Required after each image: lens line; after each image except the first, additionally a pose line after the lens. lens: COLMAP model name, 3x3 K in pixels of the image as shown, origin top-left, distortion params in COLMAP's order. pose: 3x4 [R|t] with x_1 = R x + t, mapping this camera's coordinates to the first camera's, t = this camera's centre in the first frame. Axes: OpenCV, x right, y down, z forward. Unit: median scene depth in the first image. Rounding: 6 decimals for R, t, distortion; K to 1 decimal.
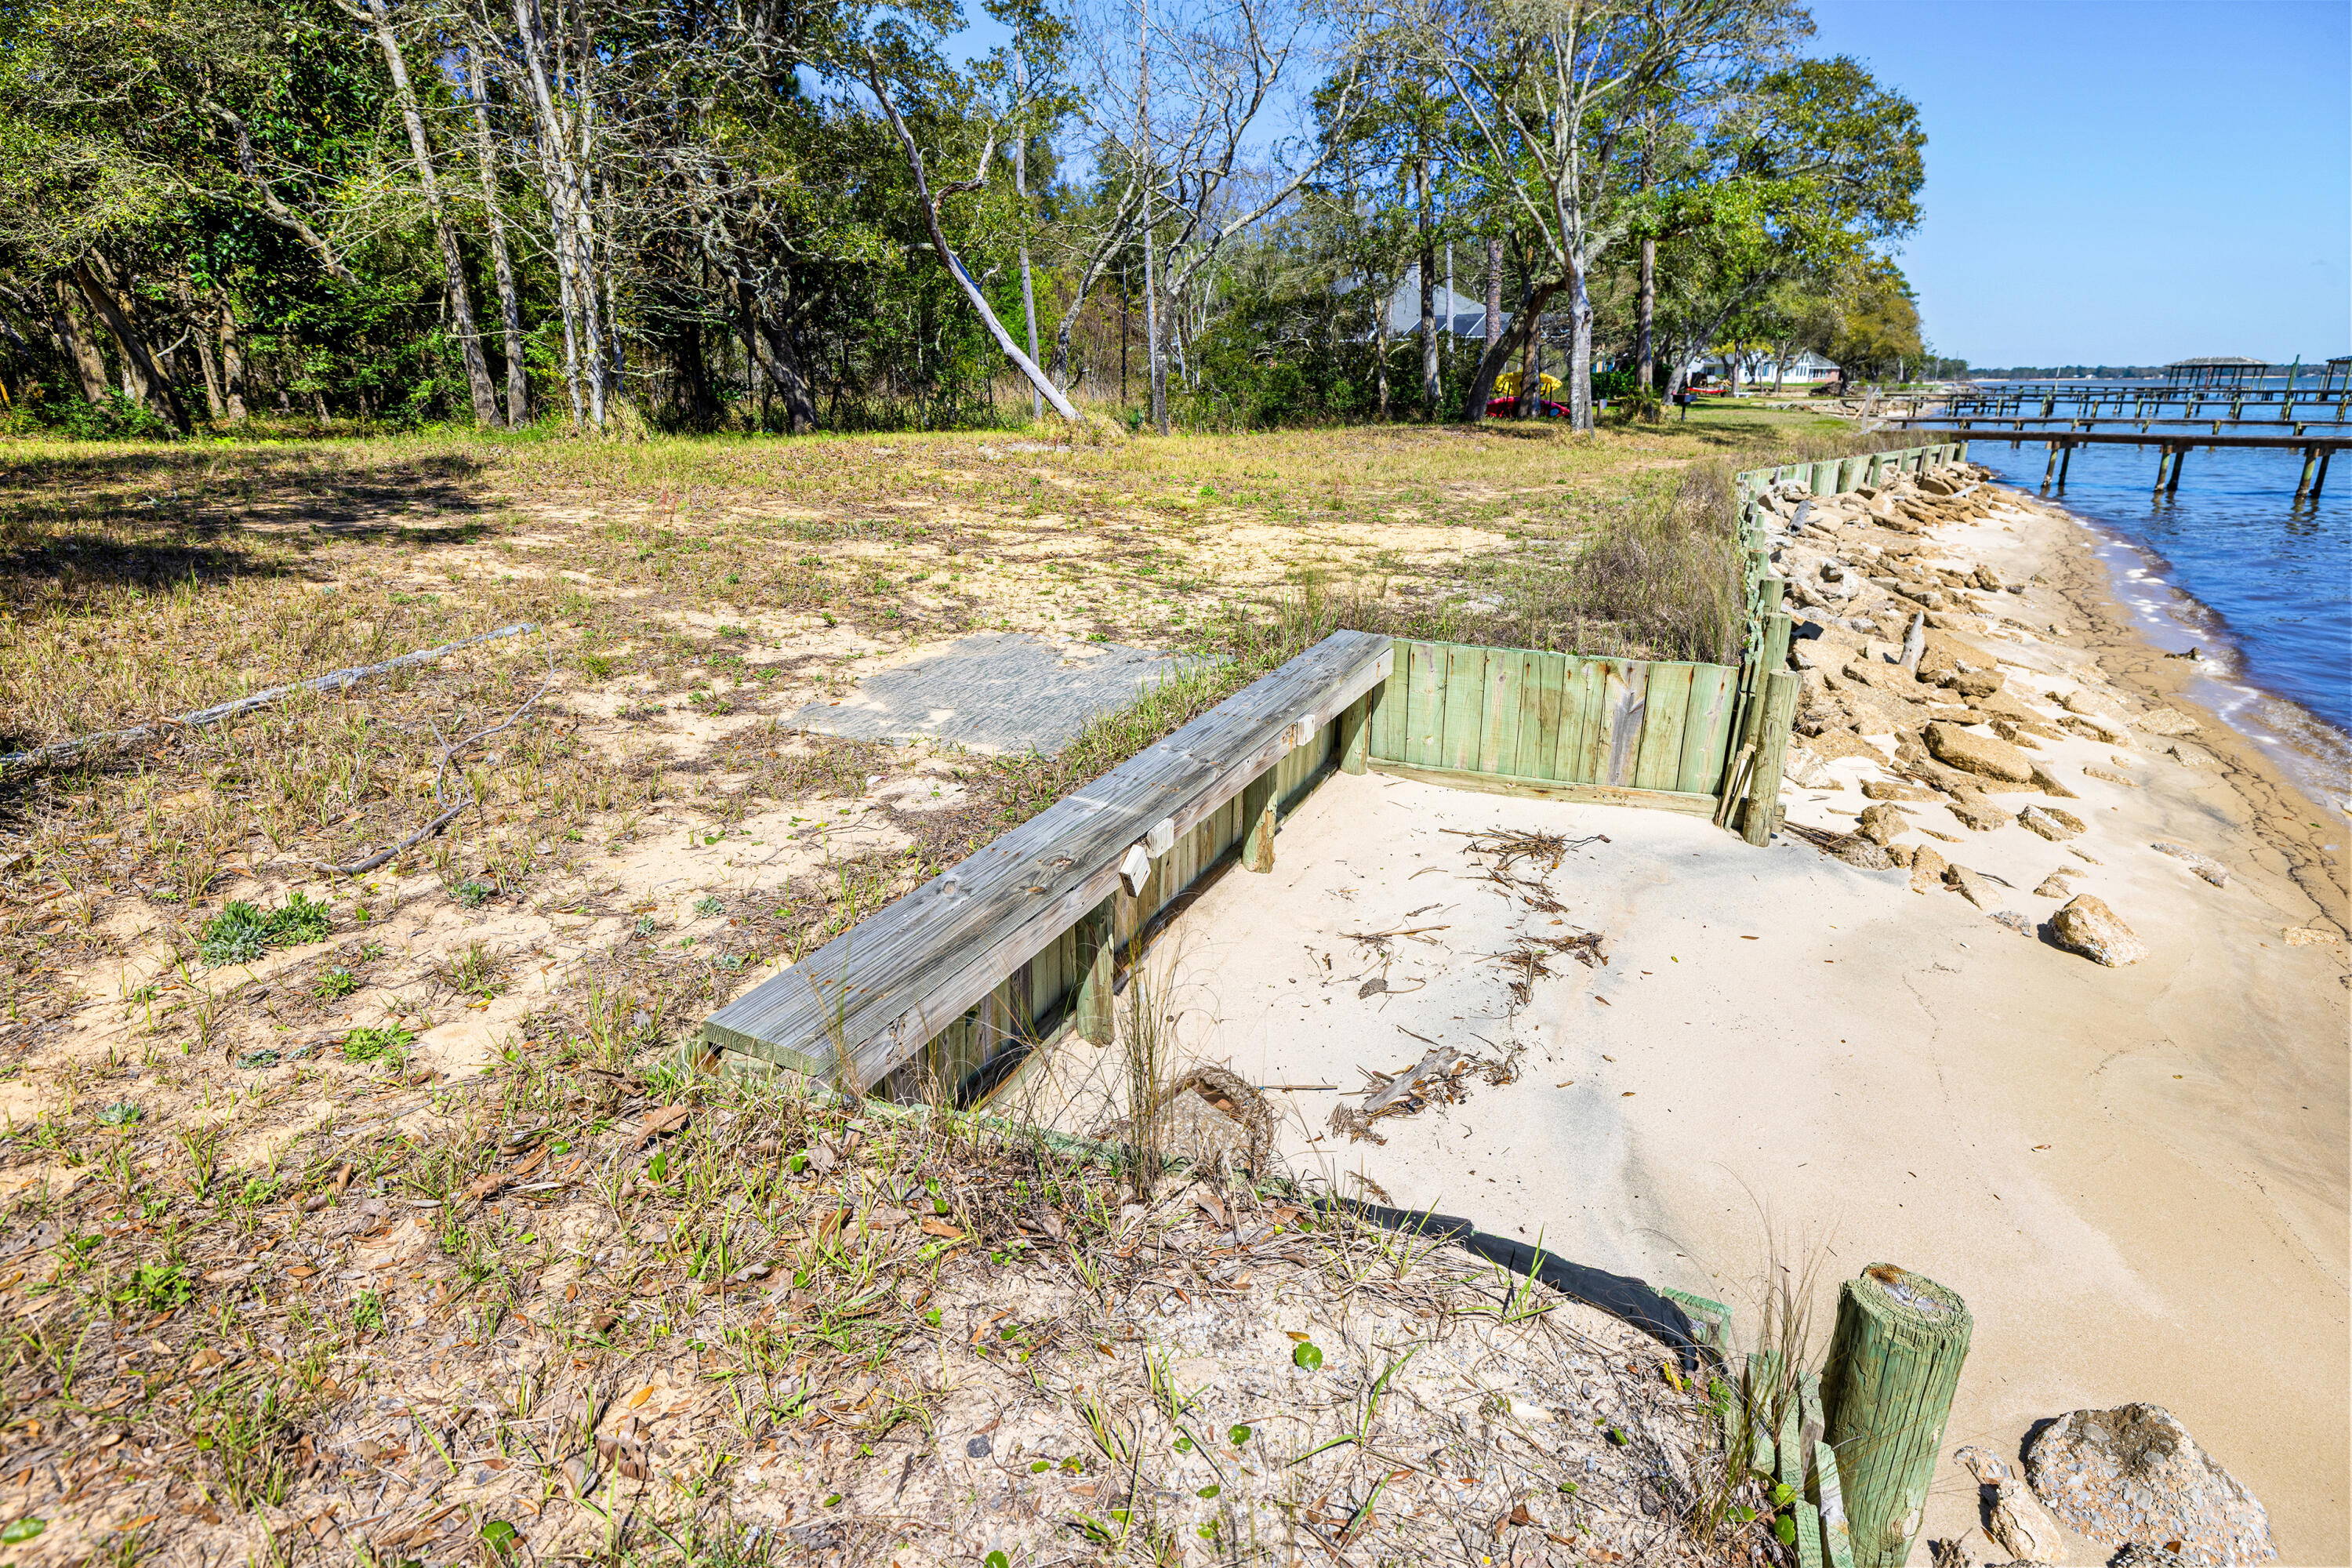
lens RADIAL K [[1252.9, 0, 1176.5], [0, 1252.9, 784.5], [0, 0, 1]] dist [-0.006327, -0.000409]
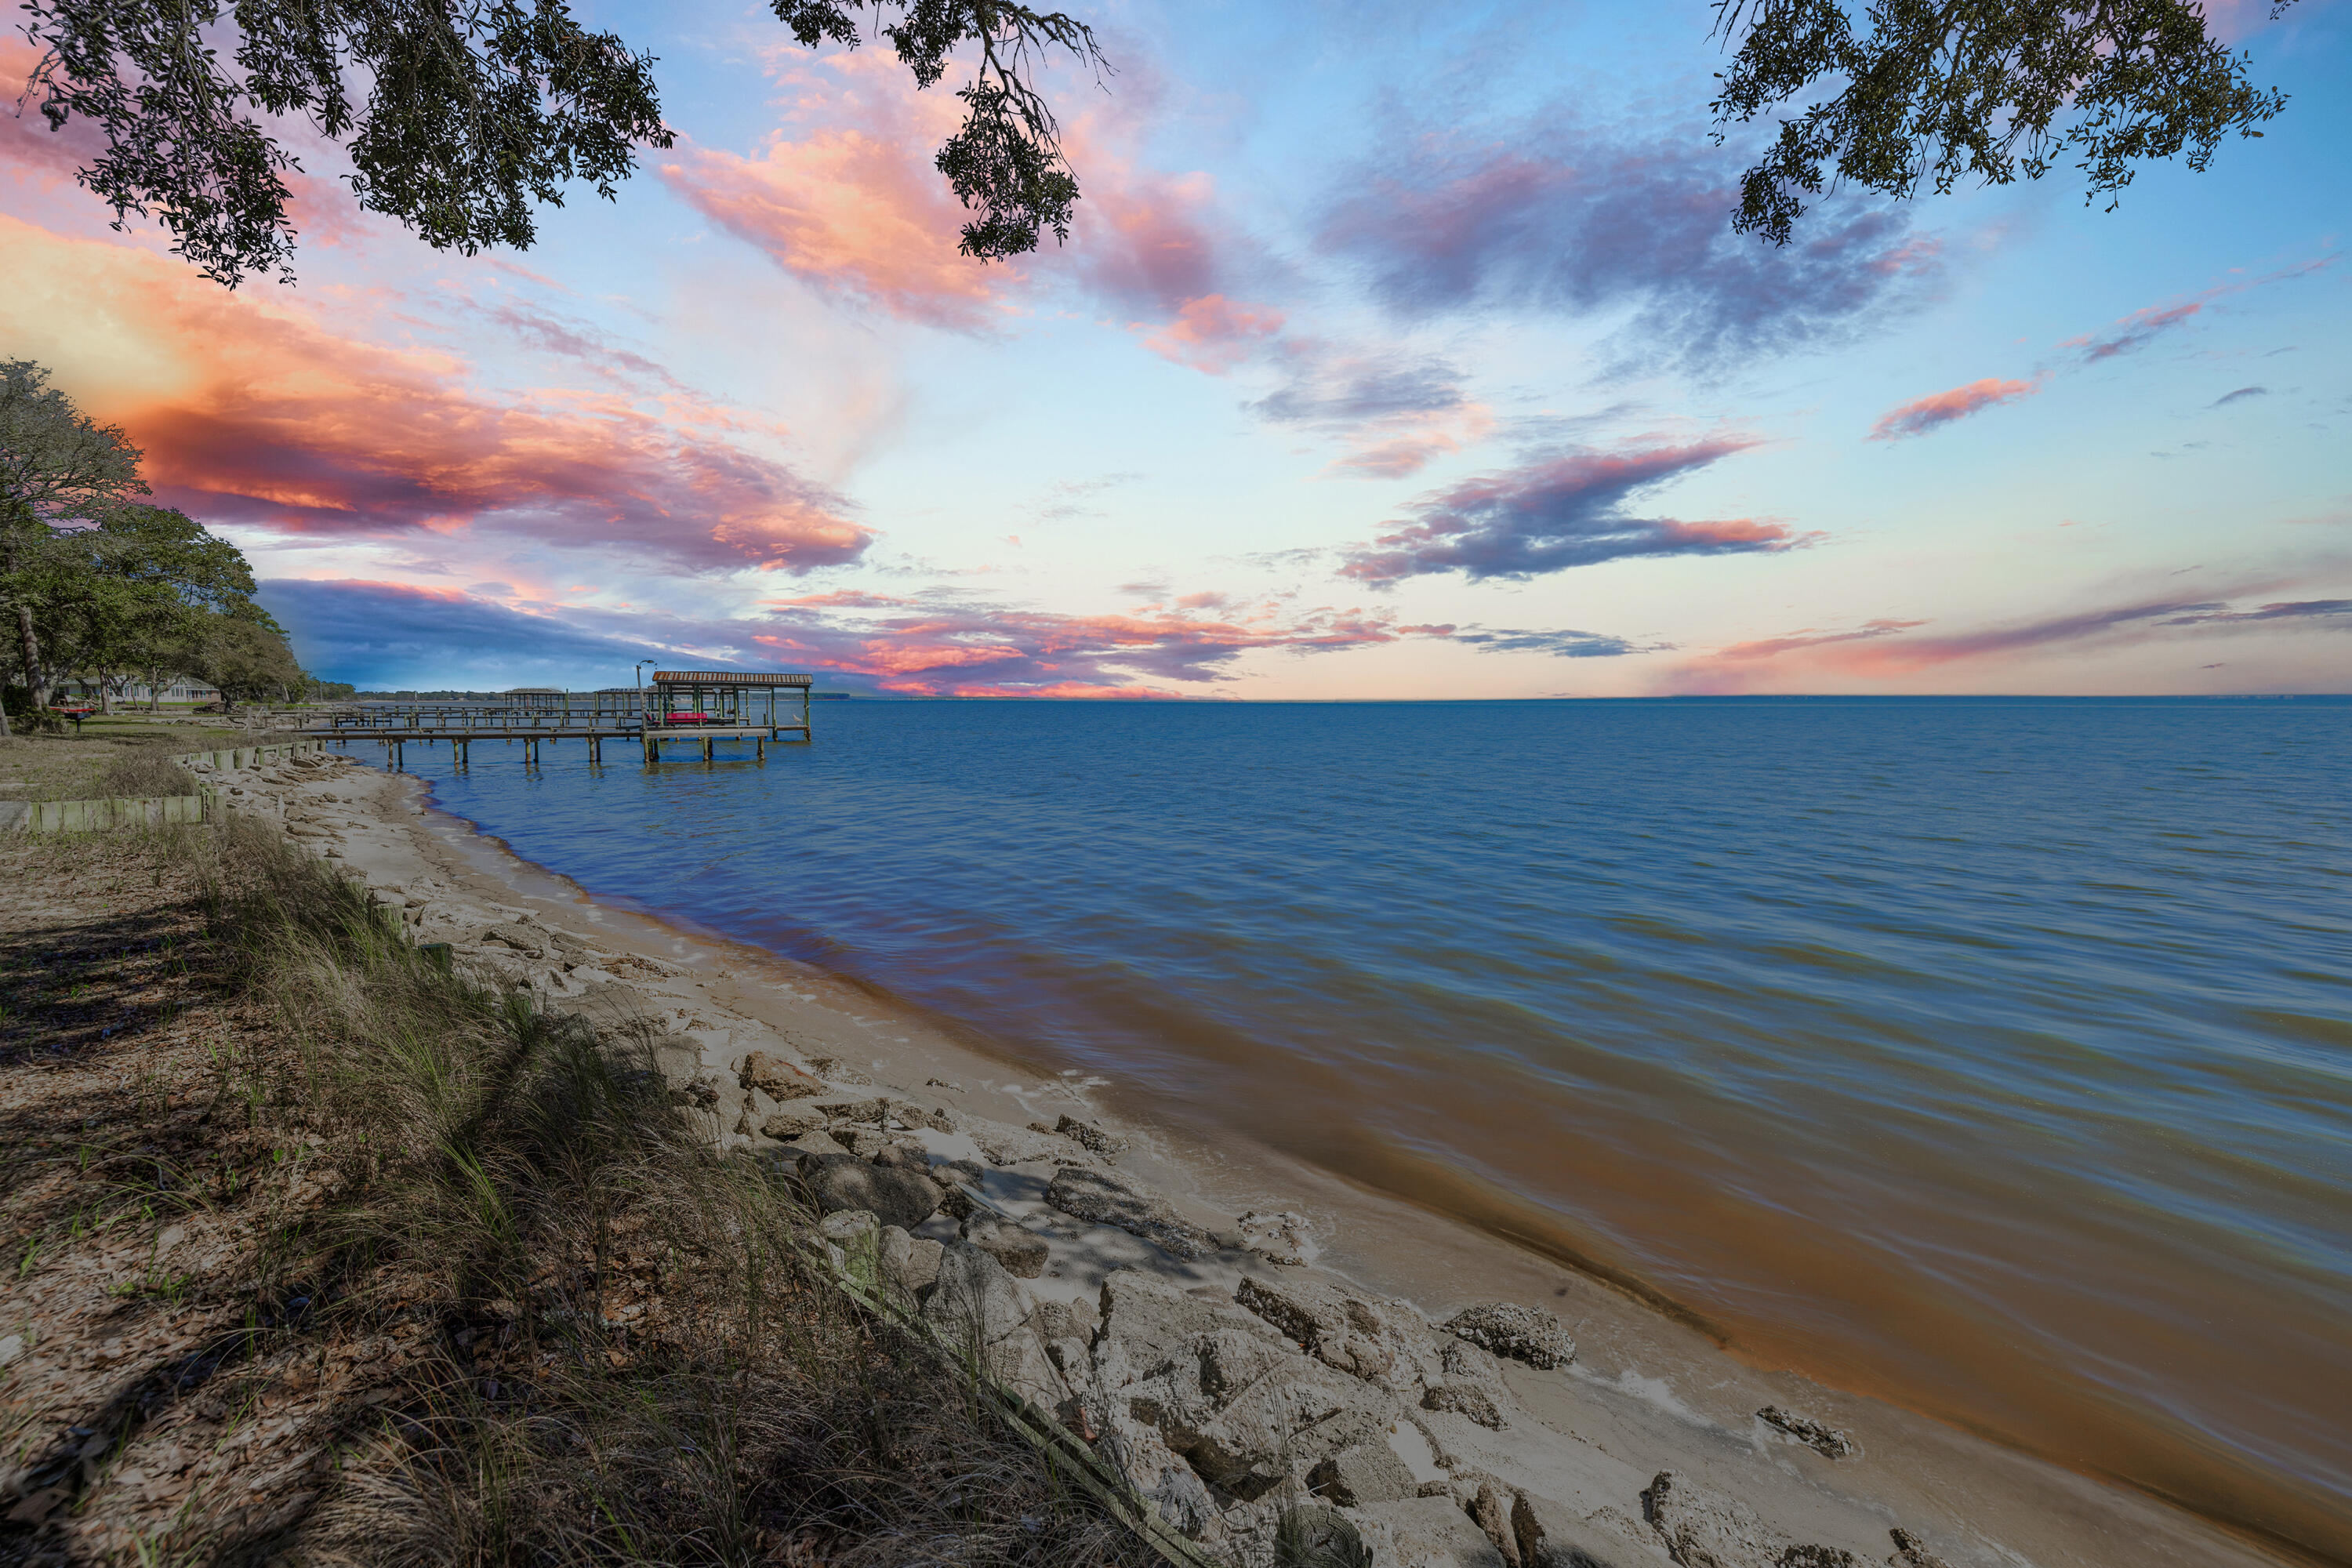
lens RADIAL K [[1016.3, 0, 1186.7], [0, 1016.3, 764.5], [0, 0, 1]] dist [-0.000994, -0.000723]
pose [[0.337842, -0.047457, 0.940005, -0.071295], [0.279842, 0.958627, -0.052179, 0.042337], [-0.898638, 0.280681, 0.337145, -0.135506]]
